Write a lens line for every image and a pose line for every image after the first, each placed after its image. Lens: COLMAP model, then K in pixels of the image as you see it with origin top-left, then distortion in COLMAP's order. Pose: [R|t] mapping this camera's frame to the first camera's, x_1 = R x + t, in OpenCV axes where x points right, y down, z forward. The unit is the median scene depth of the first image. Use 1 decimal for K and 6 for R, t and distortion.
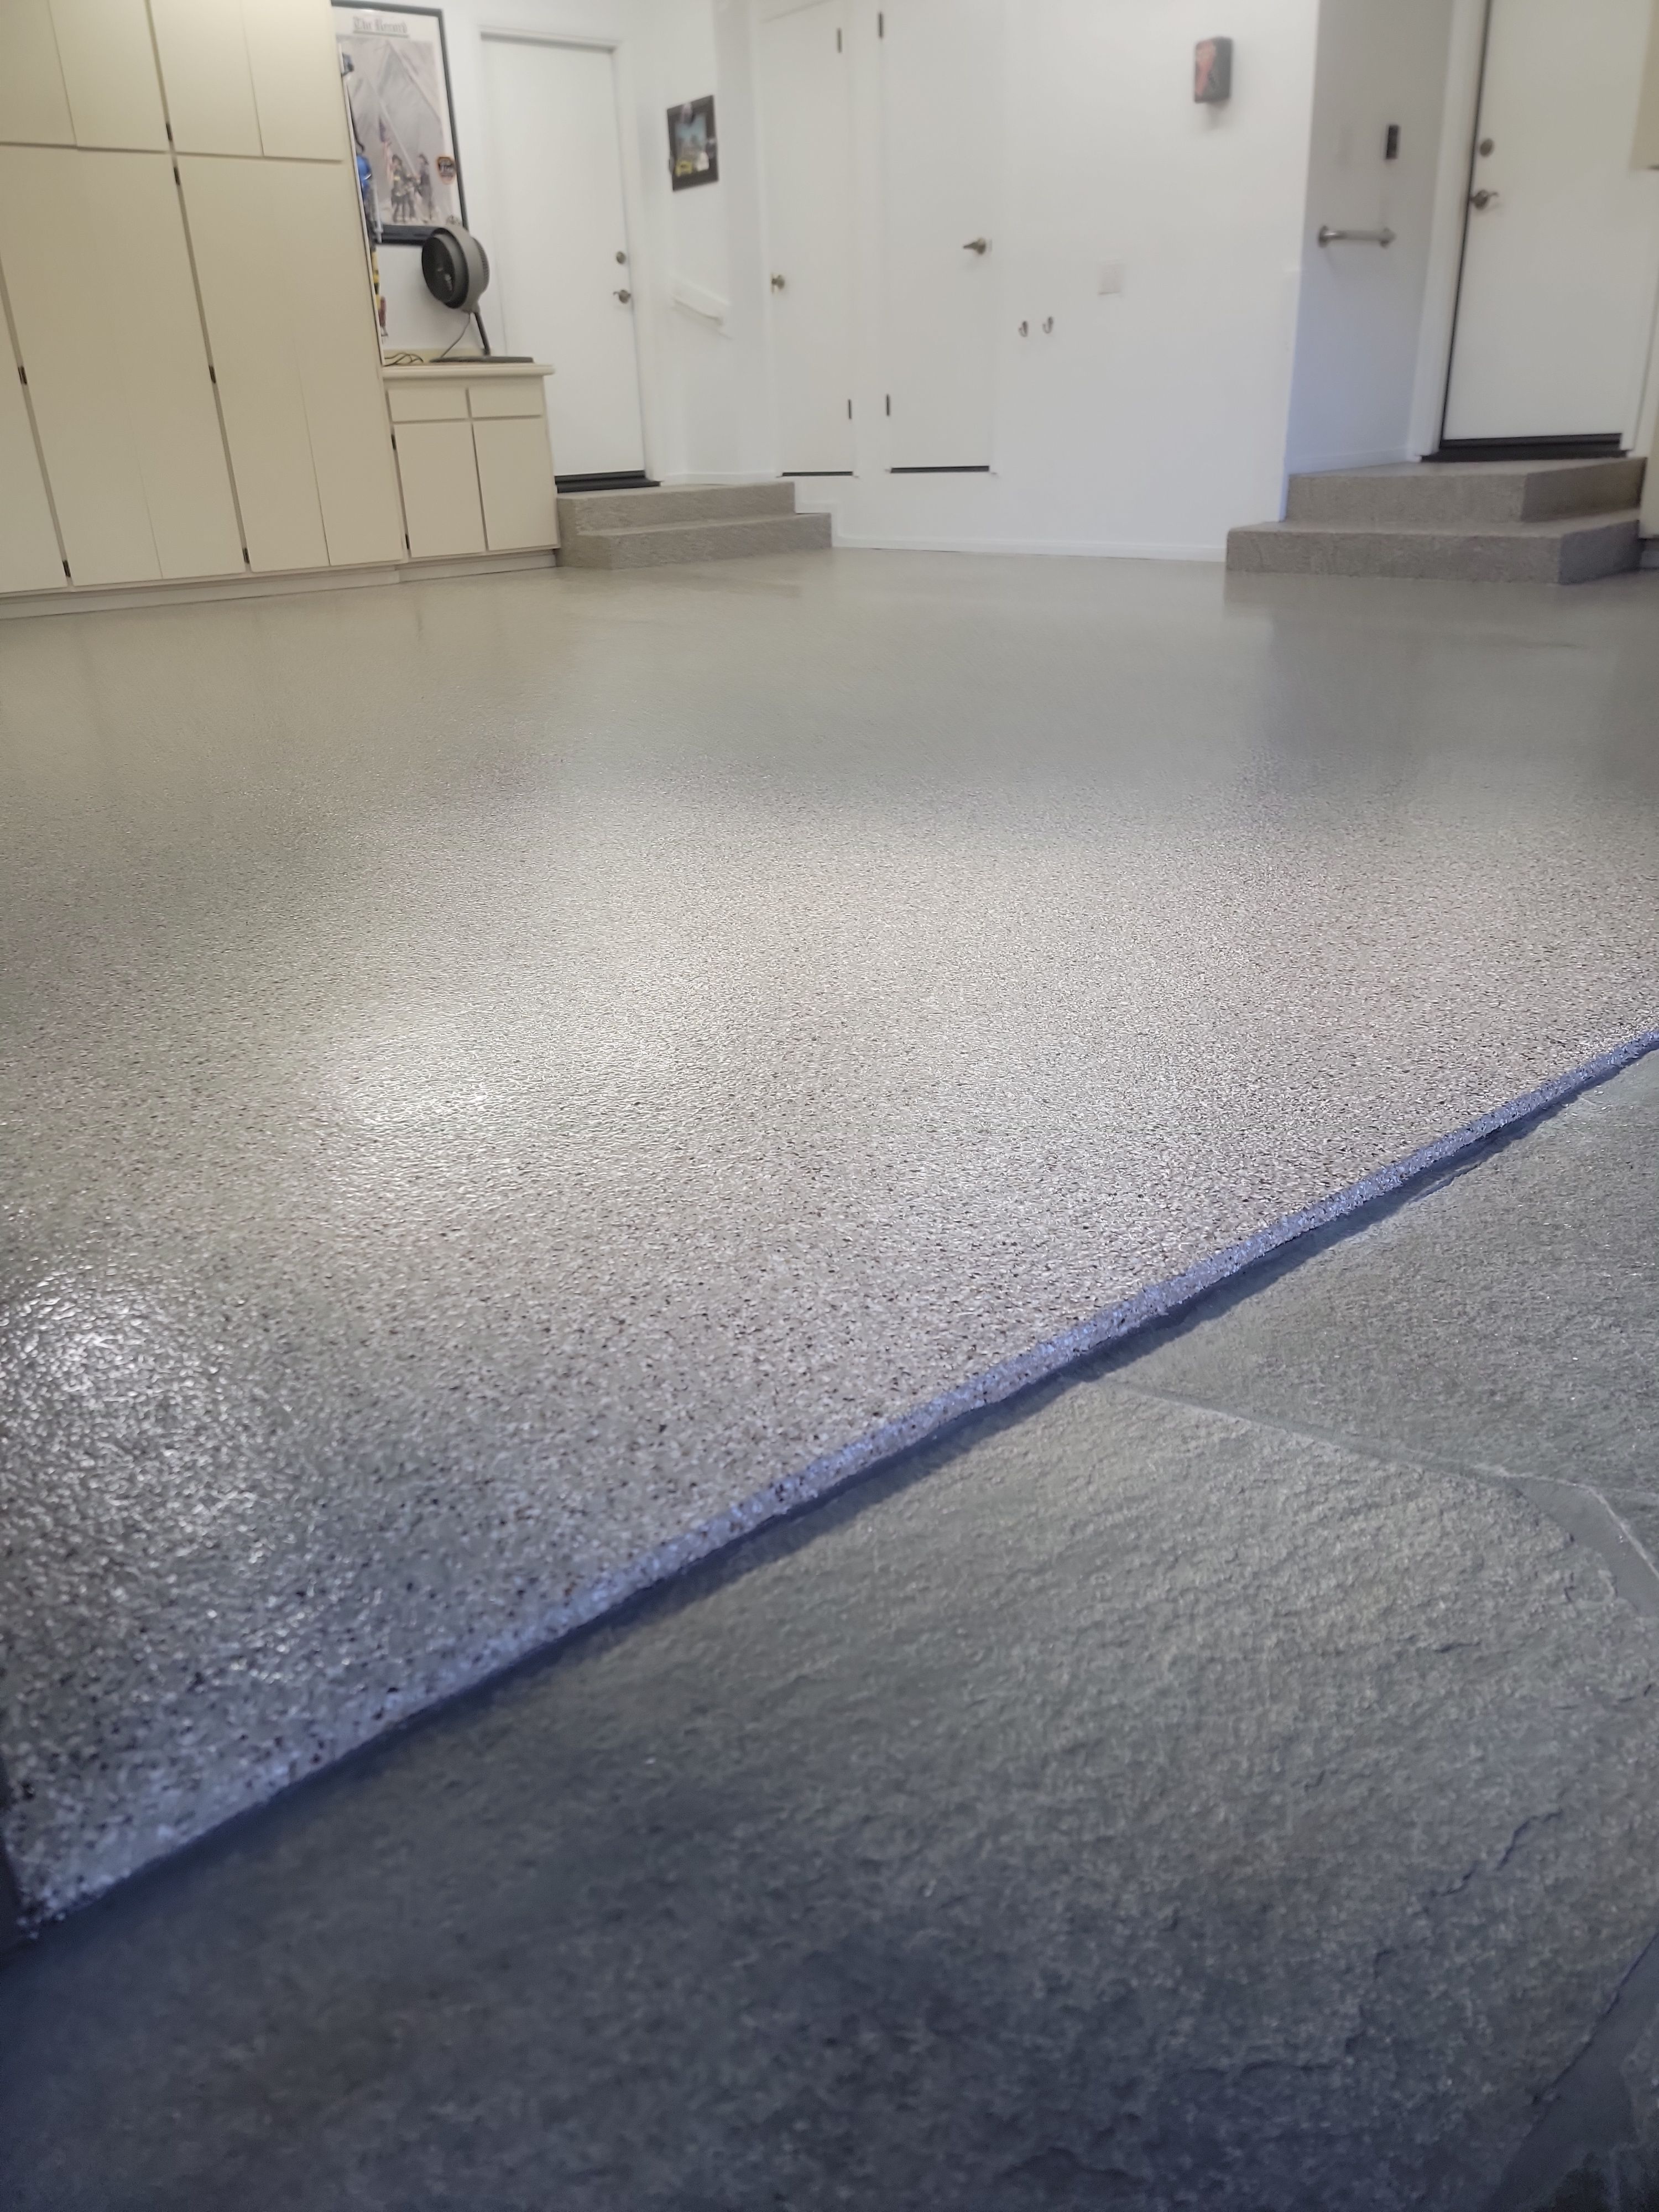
lens RADIAL K [[1525.0, 0, 790.4], [0, 1525.0, 1115.1], [0, 0, 1]] dist [0.055510, -0.047690]
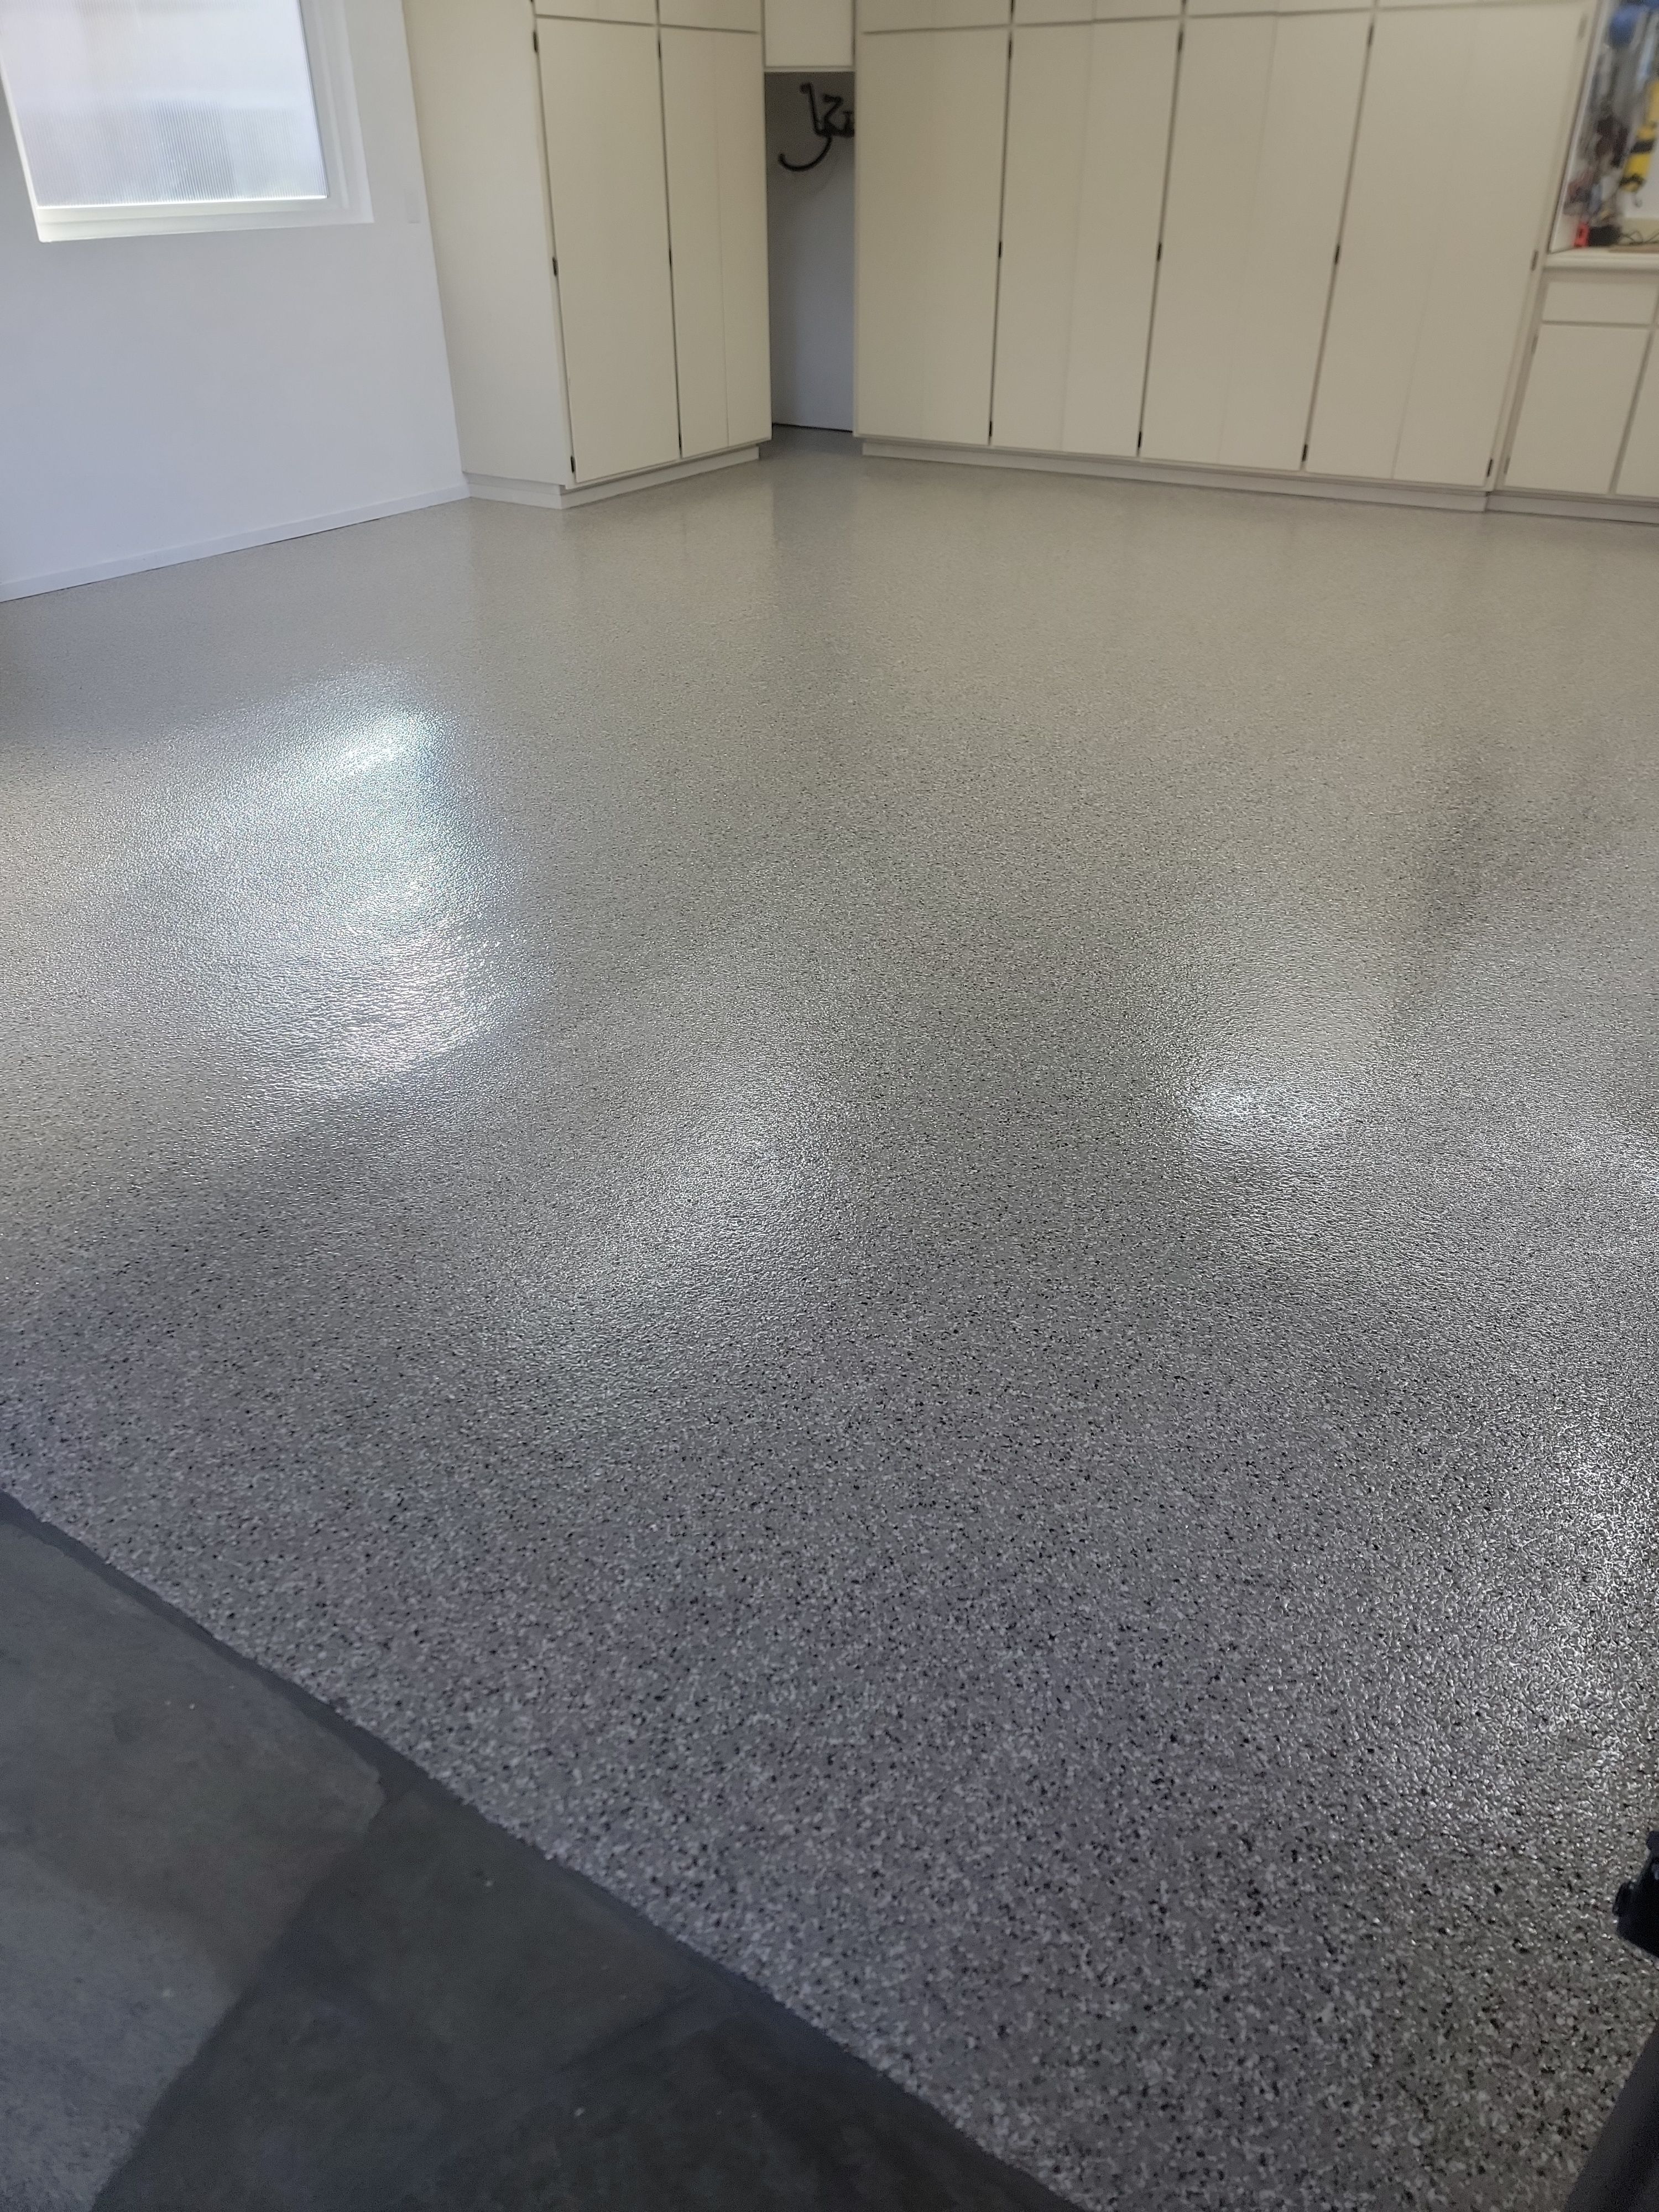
lens RADIAL K [[1531.9, 0, 778.7], [0, 1531.9, 1130.8], [0, 0, 1]] dist [0.062793, -0.059133]
pose [[0.314480, 0.540923, -0.780067, 0.586896], [-0.391199, 0.822585, 0.412696, -0.324118], [0.864908, 0.175376, 0.470295, 0.384567]]
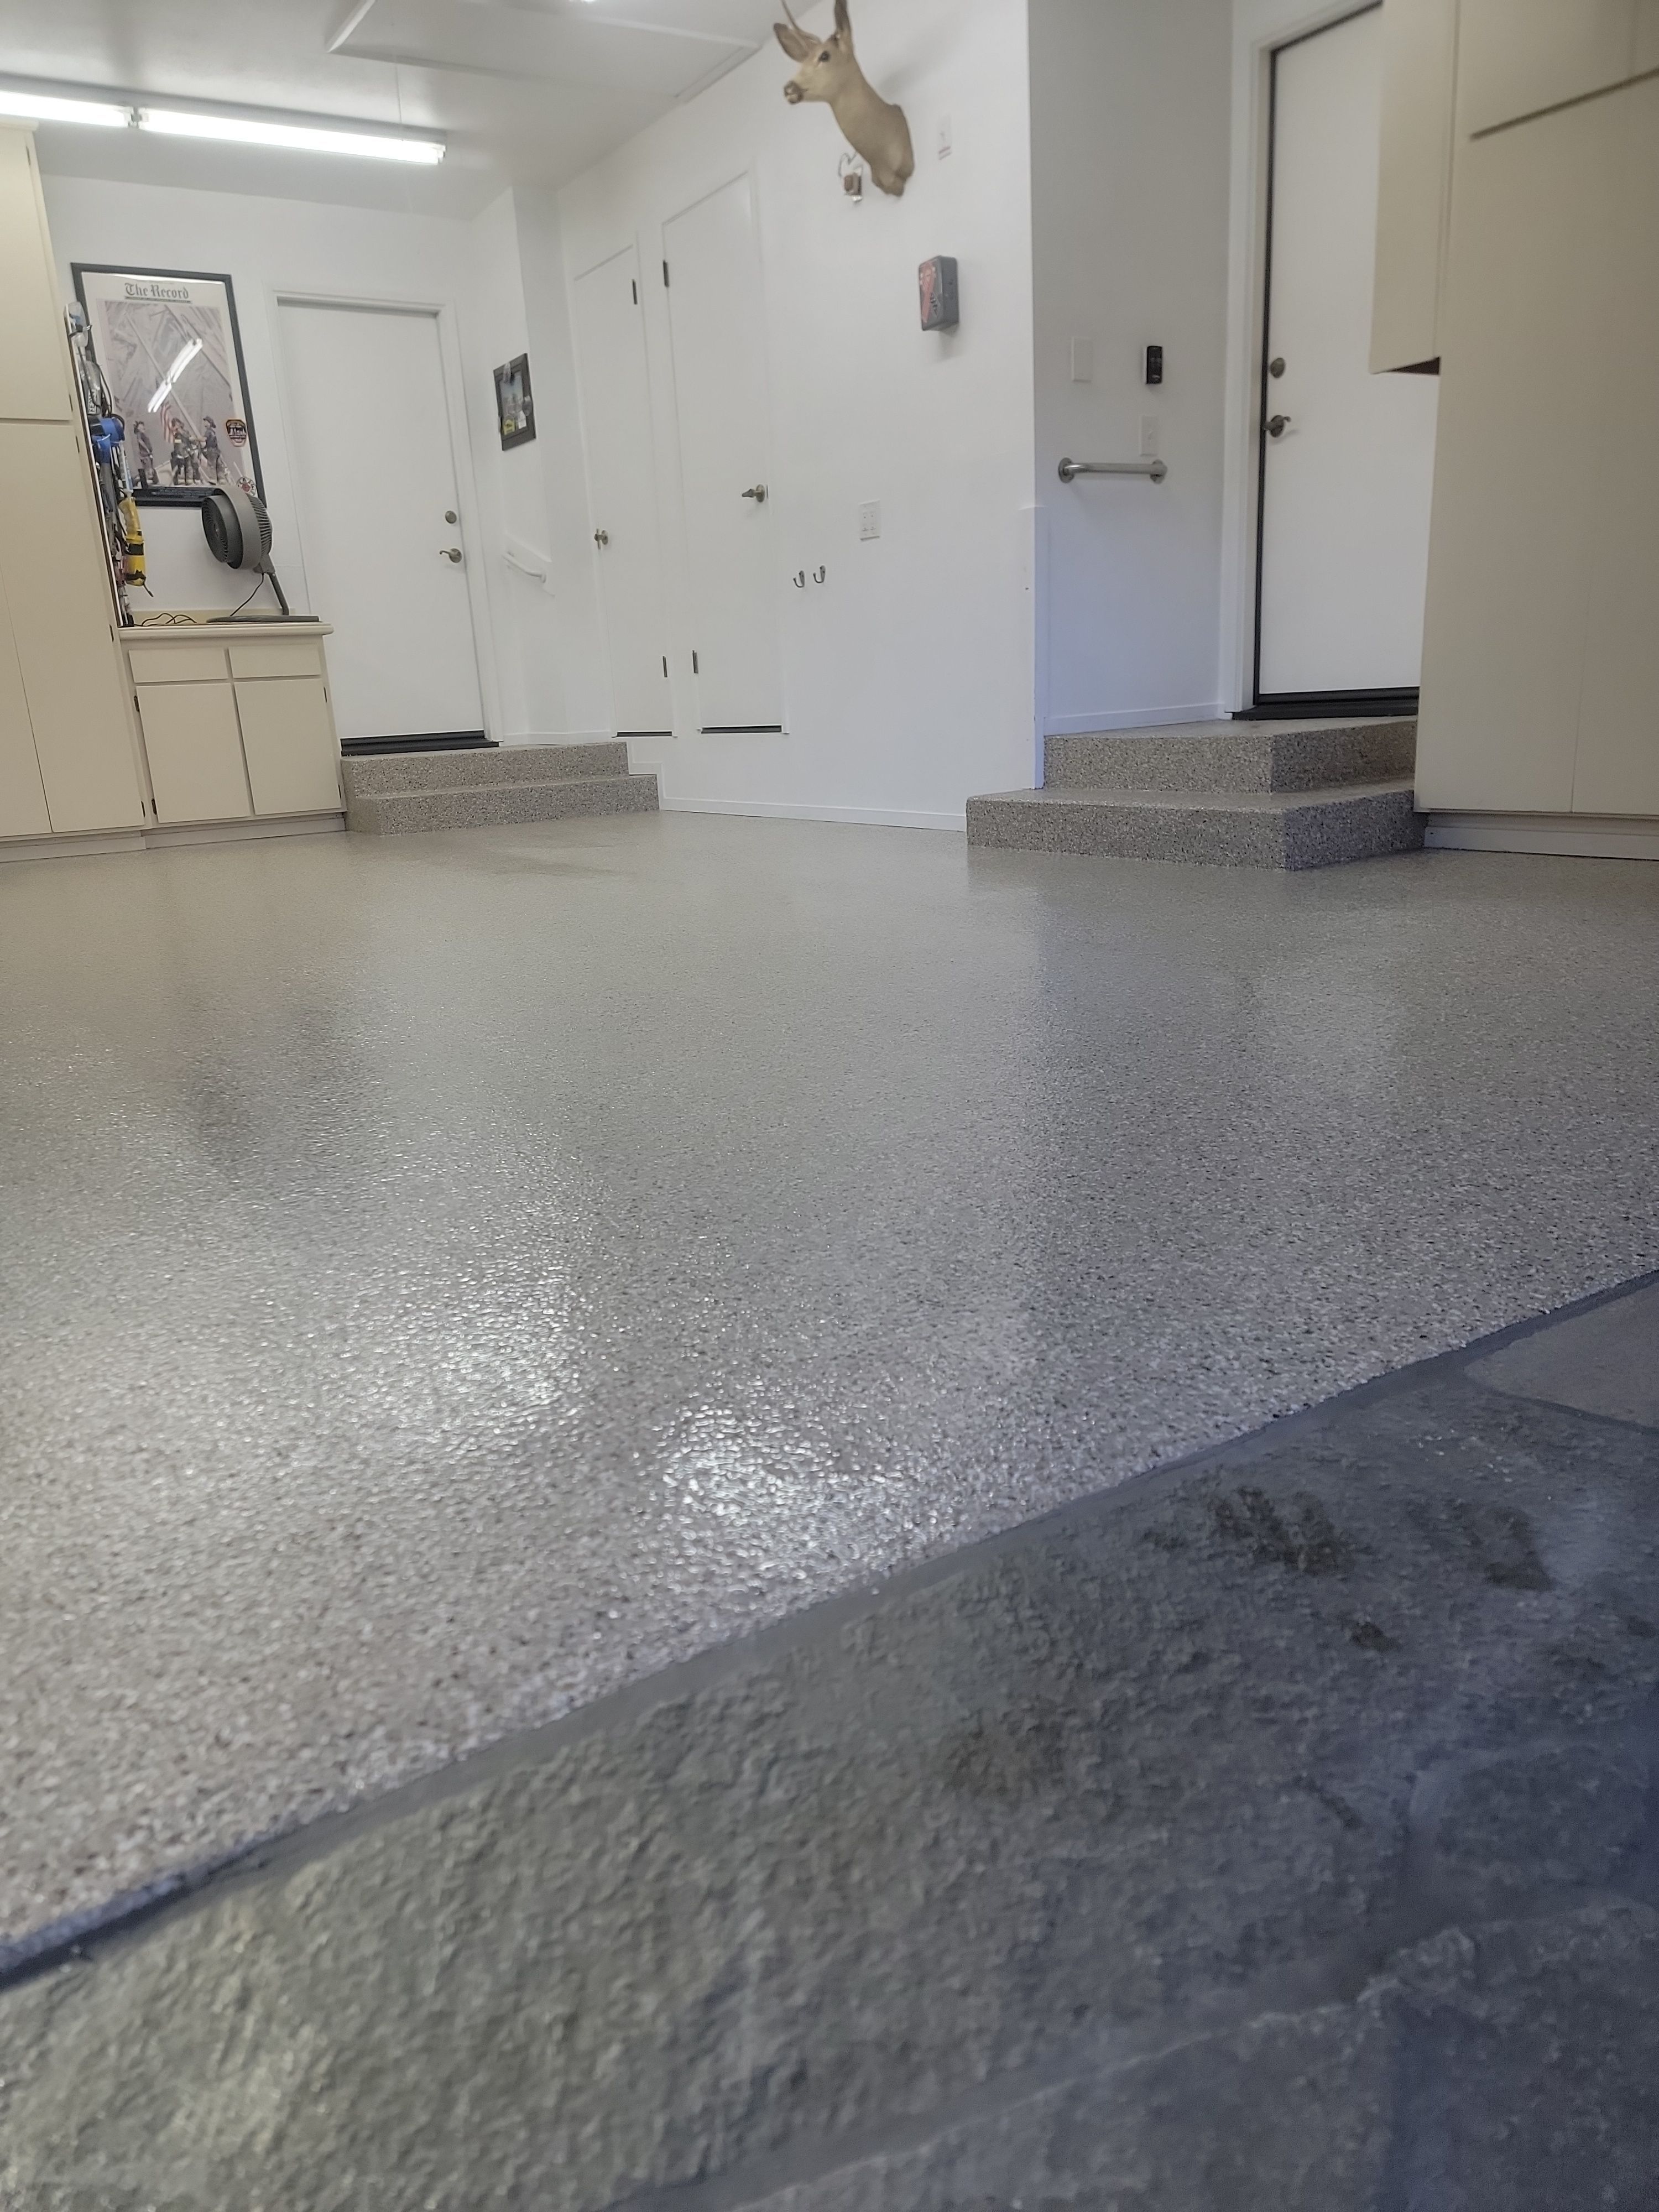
lens RADIAL K [[1525.0, 0, 809.3], [0, 1525.0, 1135.9], [0, 0, 1]] dist [0.055510, -0.047690]
pose [[0.995186, 0.017815, -0.096367, 0.279499], [-0.030554, 0.990729, -0.132373, -0.082666], [0.093116, 0.134680, 0.986504, 0.189350]]
